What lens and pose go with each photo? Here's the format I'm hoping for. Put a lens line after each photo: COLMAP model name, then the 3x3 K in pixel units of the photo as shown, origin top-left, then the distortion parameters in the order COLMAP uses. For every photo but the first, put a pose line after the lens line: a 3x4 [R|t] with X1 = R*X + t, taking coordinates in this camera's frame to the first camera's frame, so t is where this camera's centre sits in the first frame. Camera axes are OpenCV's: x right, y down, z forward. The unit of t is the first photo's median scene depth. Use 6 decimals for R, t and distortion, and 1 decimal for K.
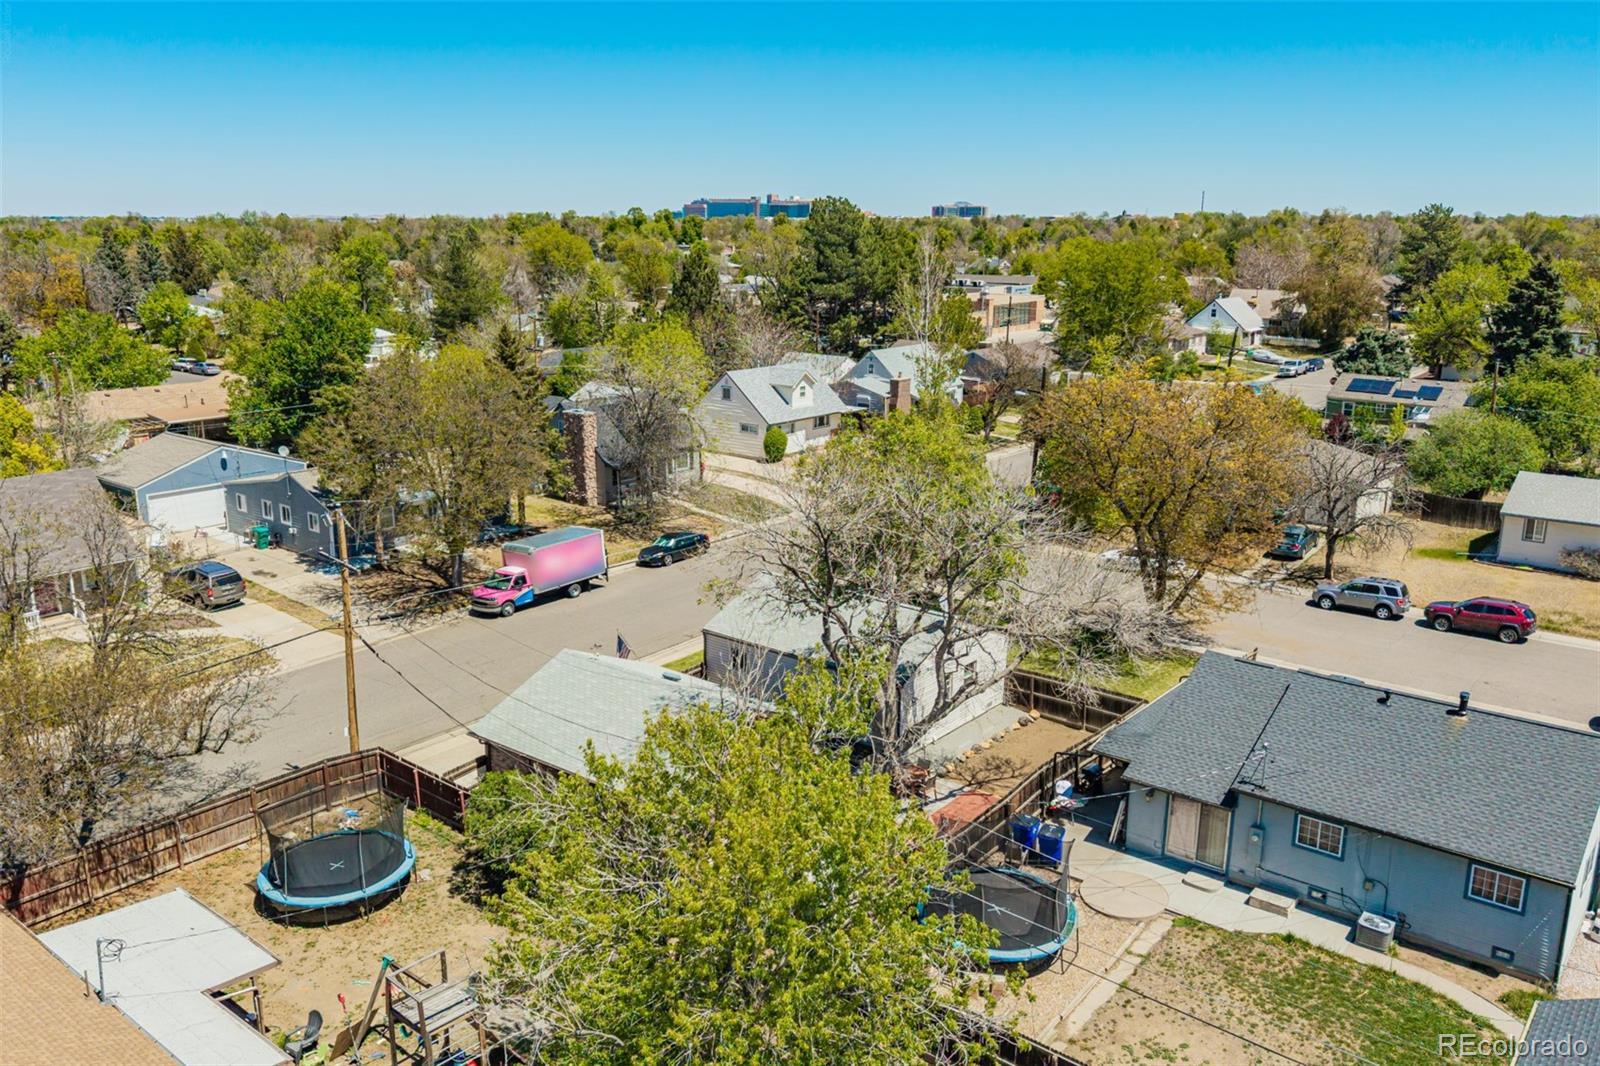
lens RADIAL K [[1256.8, 0, 800.1], [0, 1256.8, 547.5], [0, 0, 1]] dist [0.058951, -0.079776]
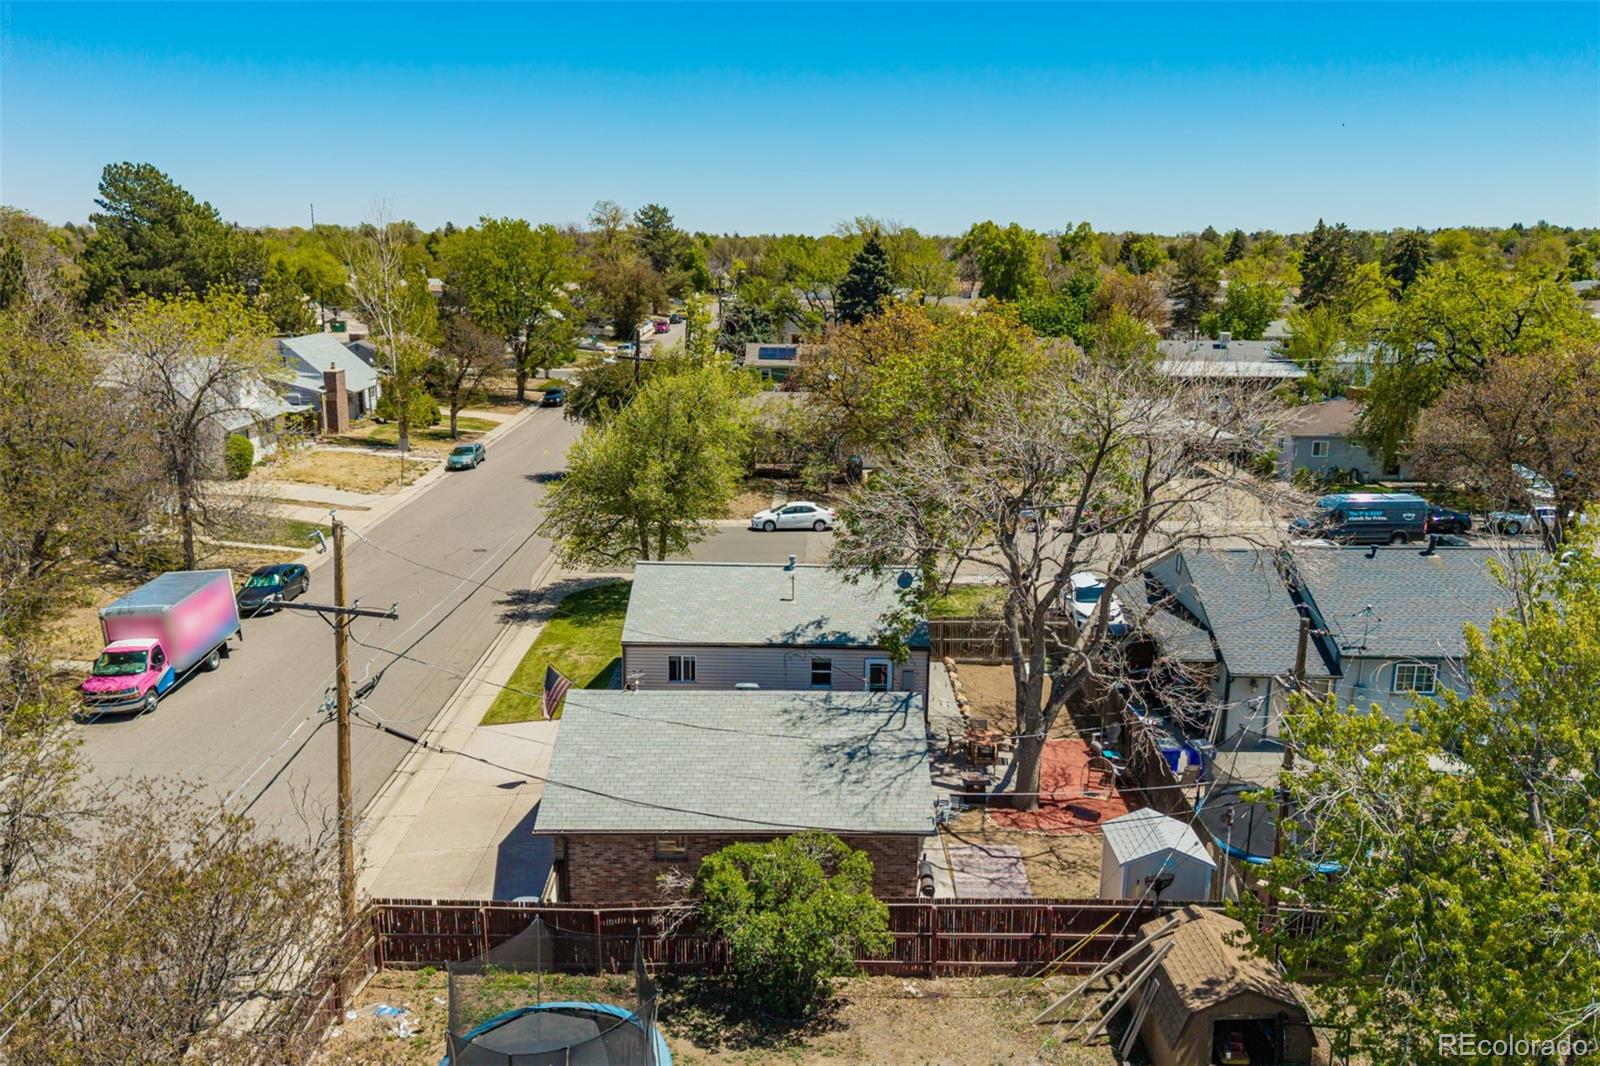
lens RADIAL K [[1264.6, 0, 800.0], [0, 1264.6, 533.0], [0, 0, 1]] dist [0.061611, -0.100450]
pose [[0.779473, -0.139300, 0.610751, -0.226487], [0.154595, 0.987583, 0.027945, -0.002866], [-0.607060, 0.072637, 0.791329, 0.154867]]
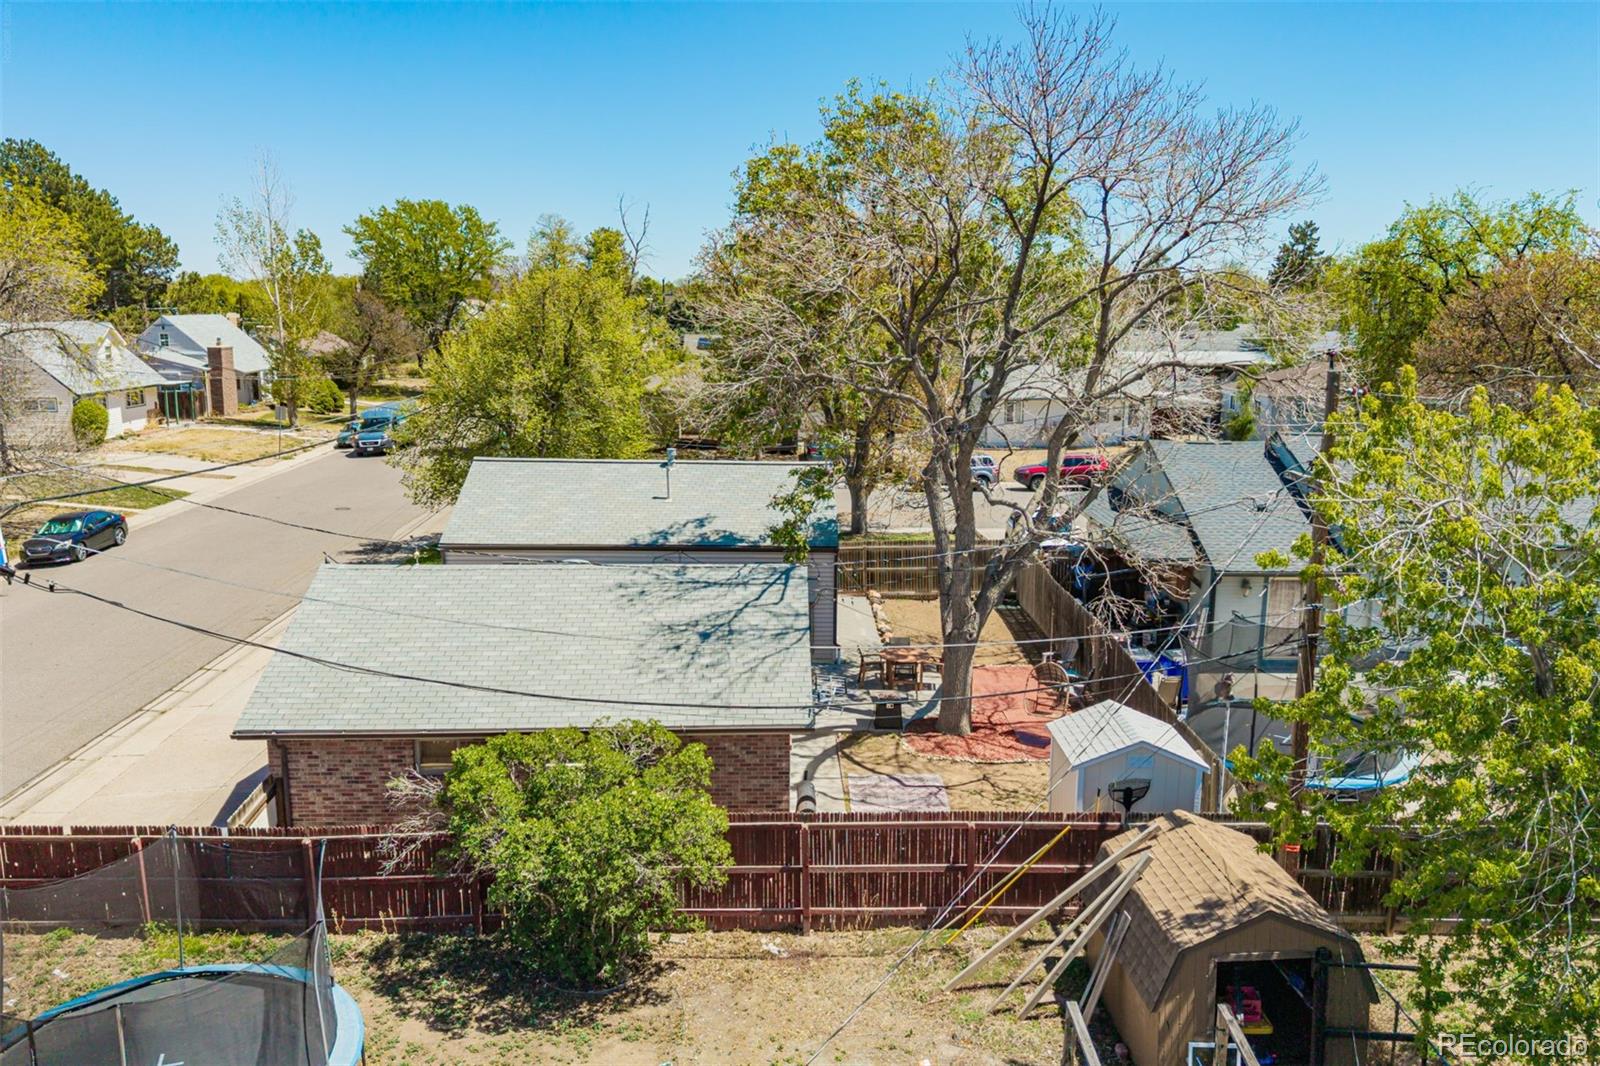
lens RADIAL K [[1256.8, 0, 800.1], [0, 1256.8, 547.5], [0, 0, 1]] dist [0.058951, -0.079776]
pose [[0.765454, -0.124597, 0.631313, -0.161185], [0.163309, 0.986570, -0.003297, 0.048700], [-0.622424, 0.105622, 0.775521, 0.210970]]
